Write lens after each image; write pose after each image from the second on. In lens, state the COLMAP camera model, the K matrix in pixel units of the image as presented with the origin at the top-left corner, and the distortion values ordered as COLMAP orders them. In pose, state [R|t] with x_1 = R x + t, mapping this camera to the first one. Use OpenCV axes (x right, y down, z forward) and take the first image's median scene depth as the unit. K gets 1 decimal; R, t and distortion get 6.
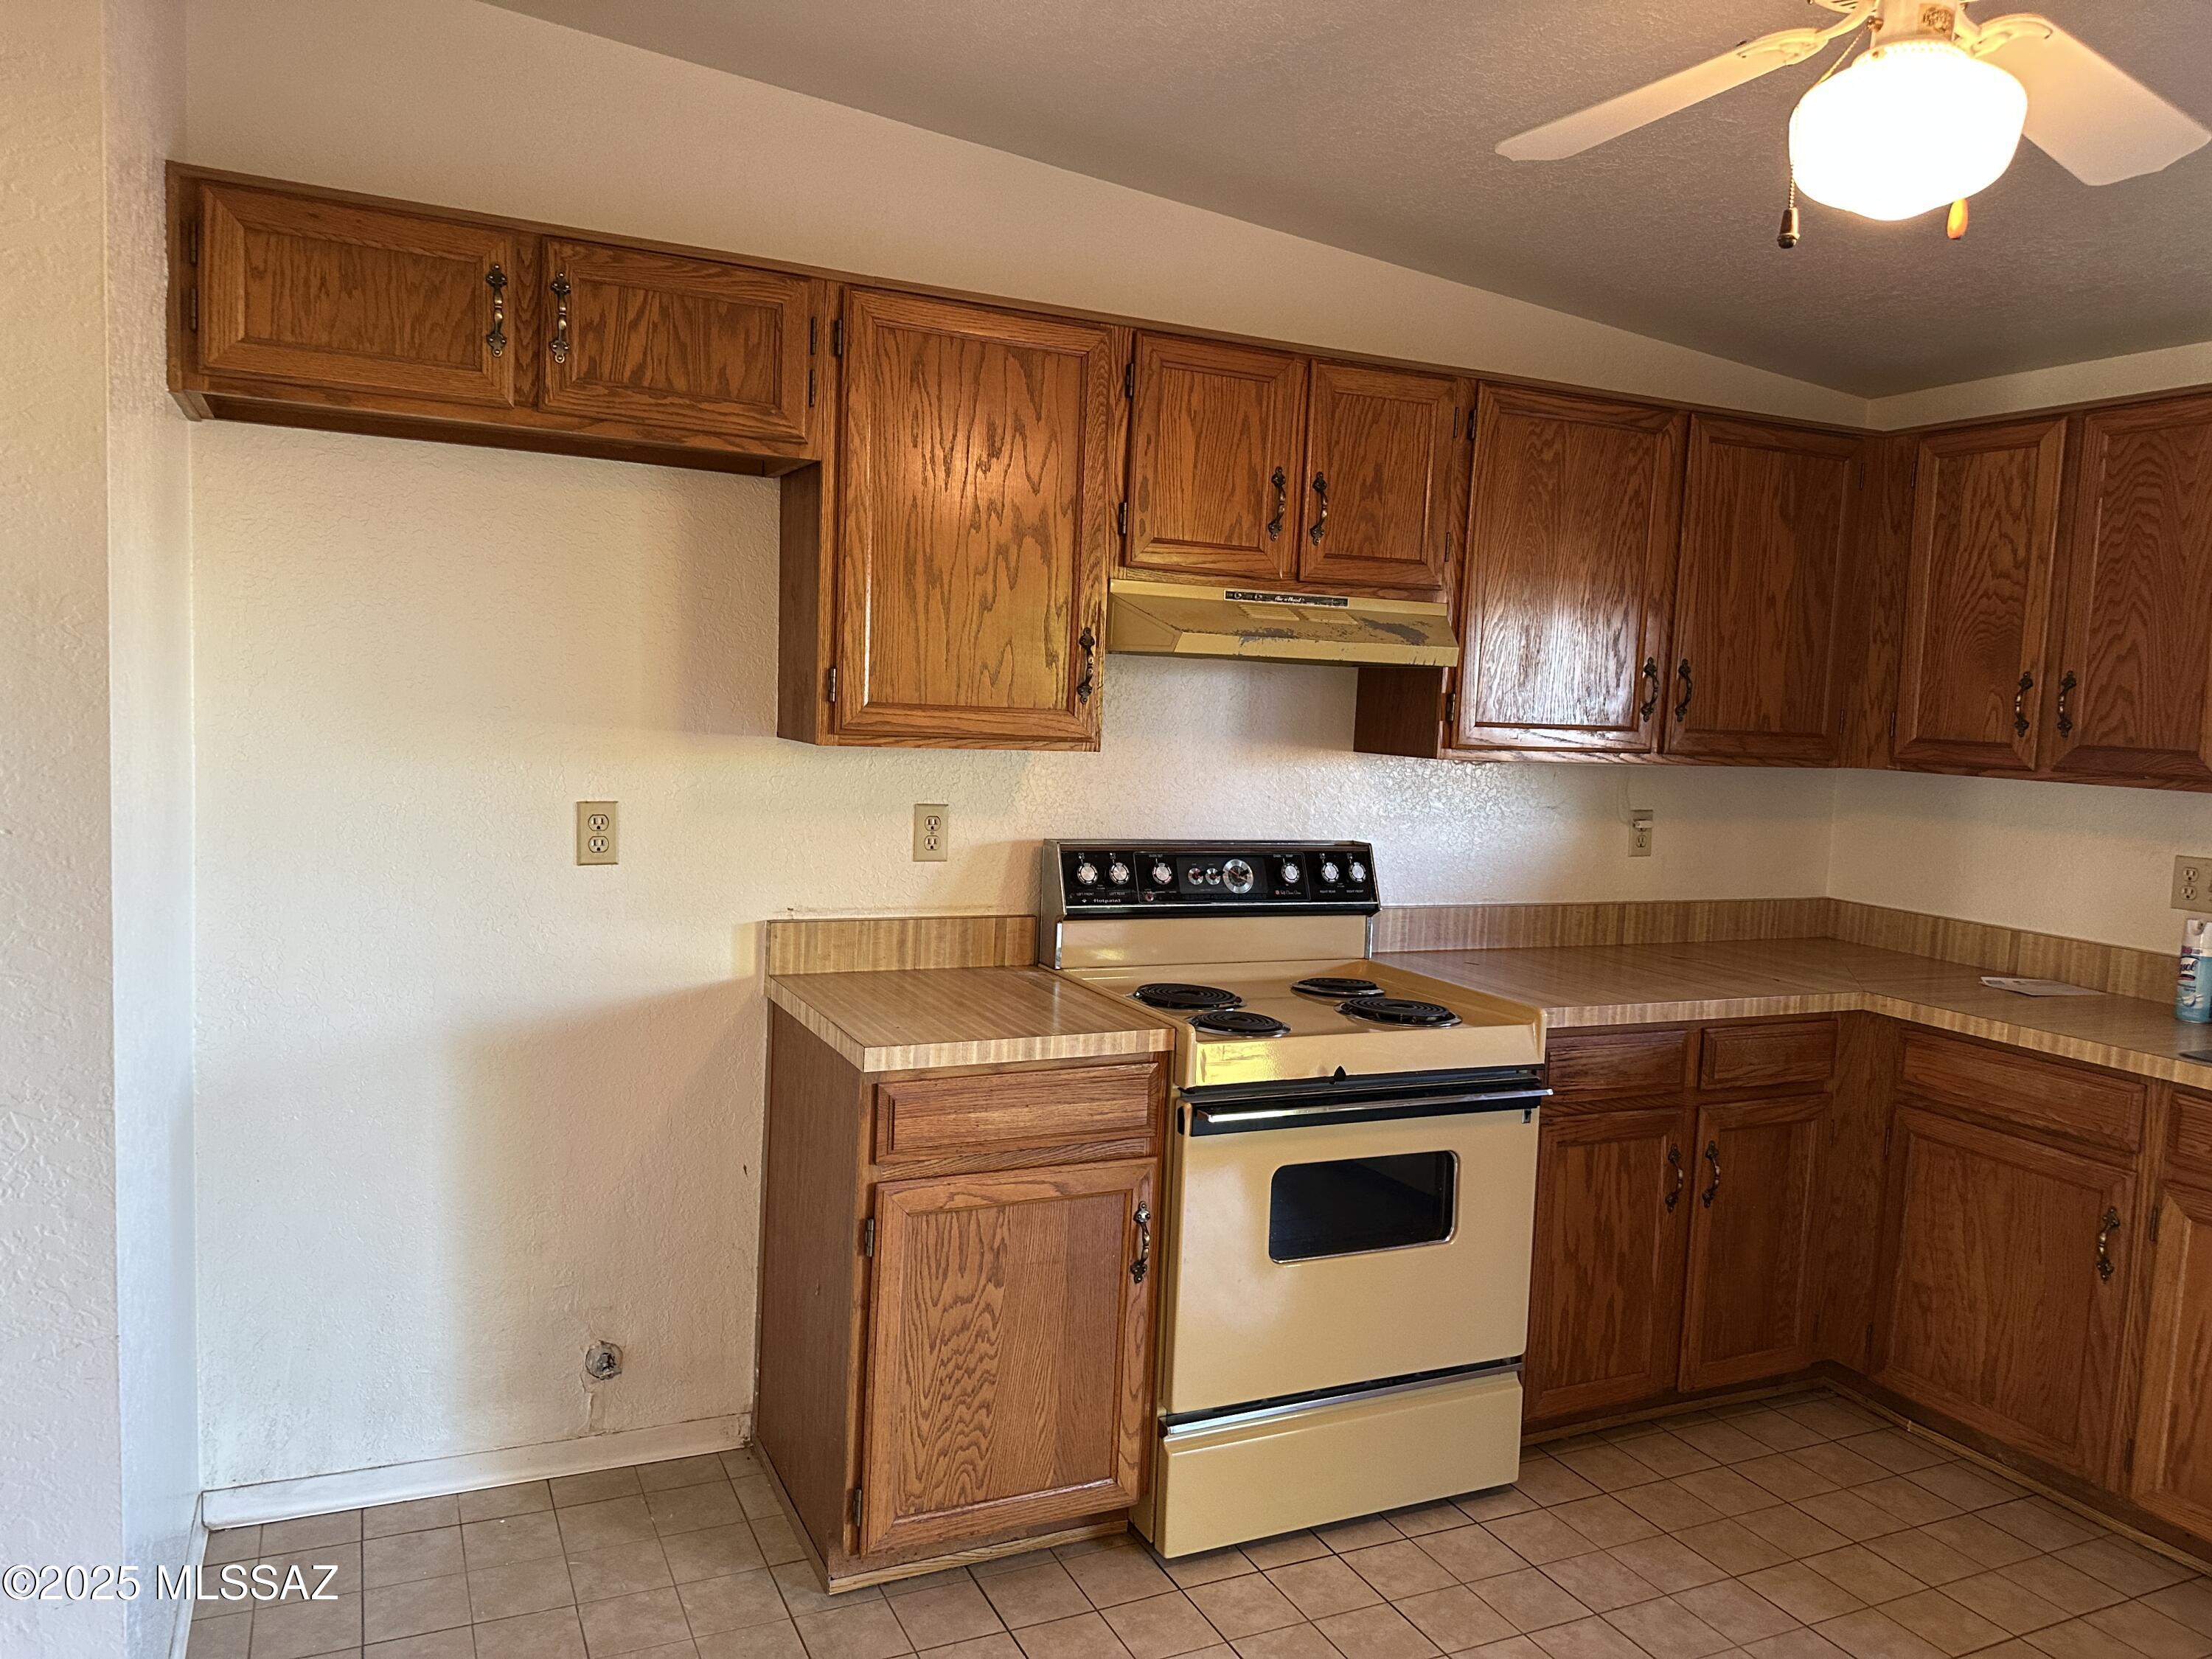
lens RADIAL K [[1509.1, 0, 1095.6], [0, 1509.1, 837.7], [0, 0, 1]] dist [0.105313, -0.108450]
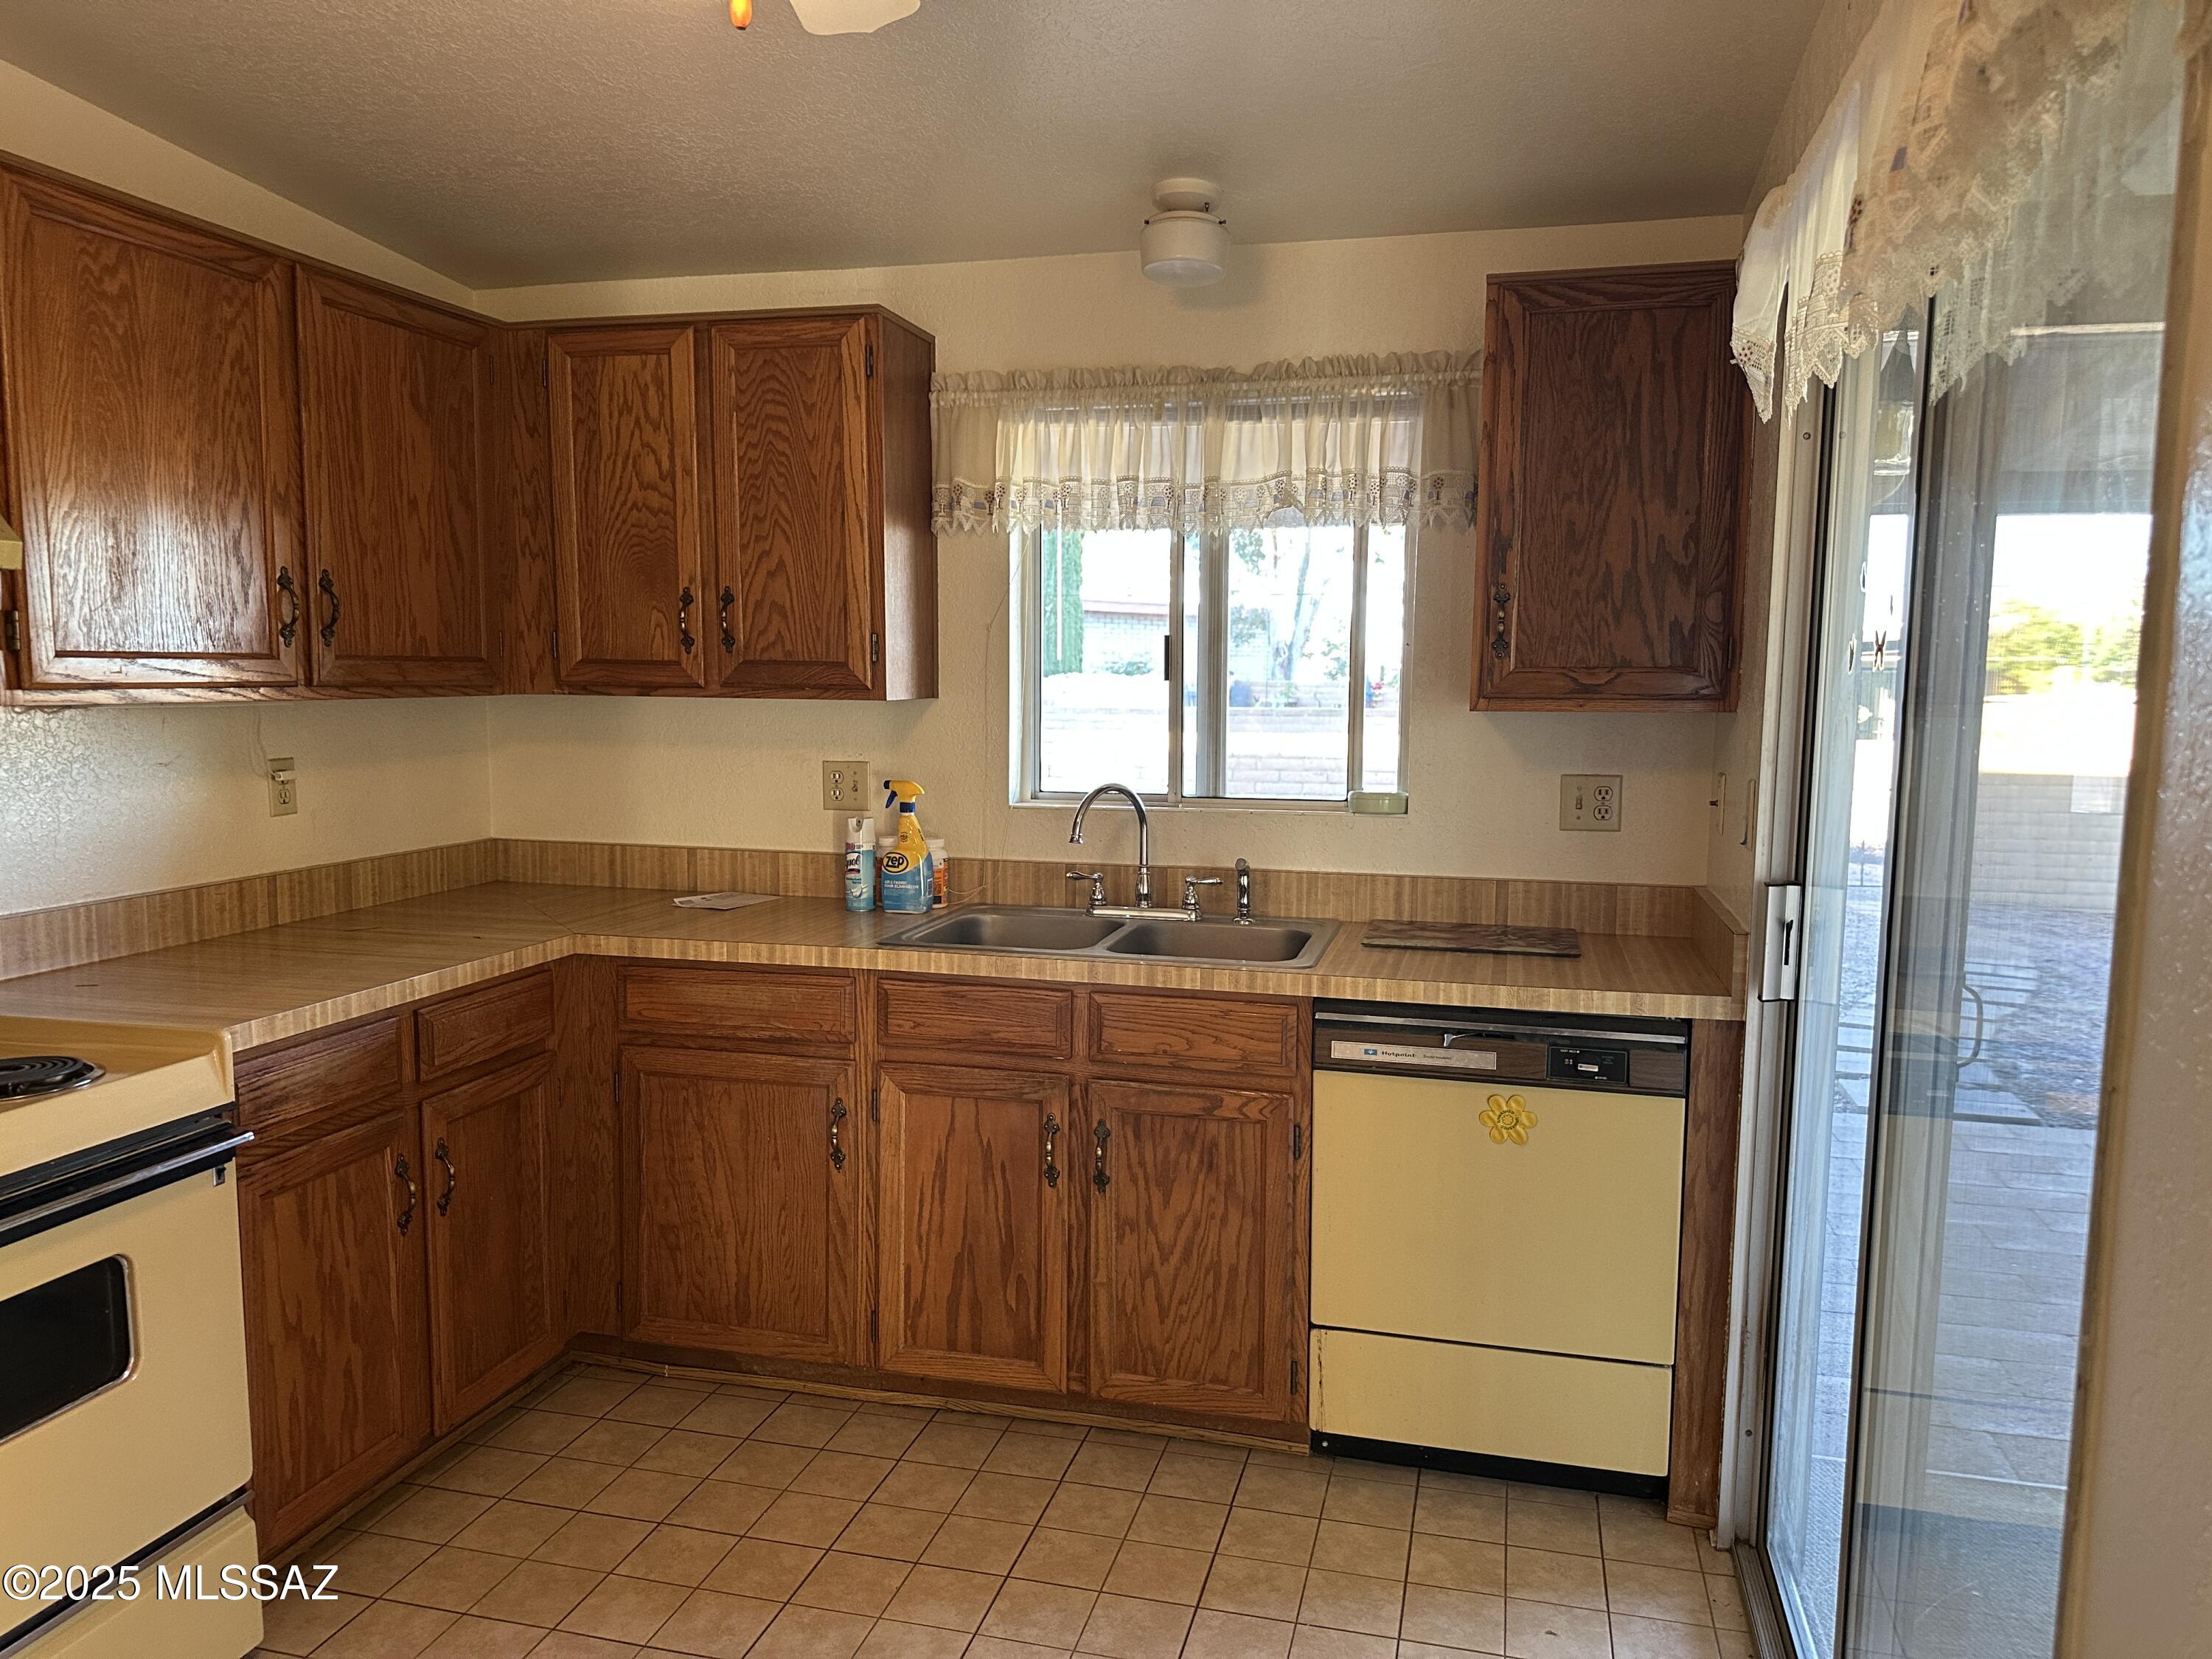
lens RADIAL K [[1585.2, 0, 1128.9], [0, 1585.2, 835.4], [0, 0, 1]] dist [0.086363, -0.120110]
pose [[0.640589, -0.118391, 0.758702, -0.009649], [0.092029, 0.992758, 0.077211, -0.002428], [-0.762349, 0.020362, 0.646845, 0.129337]]
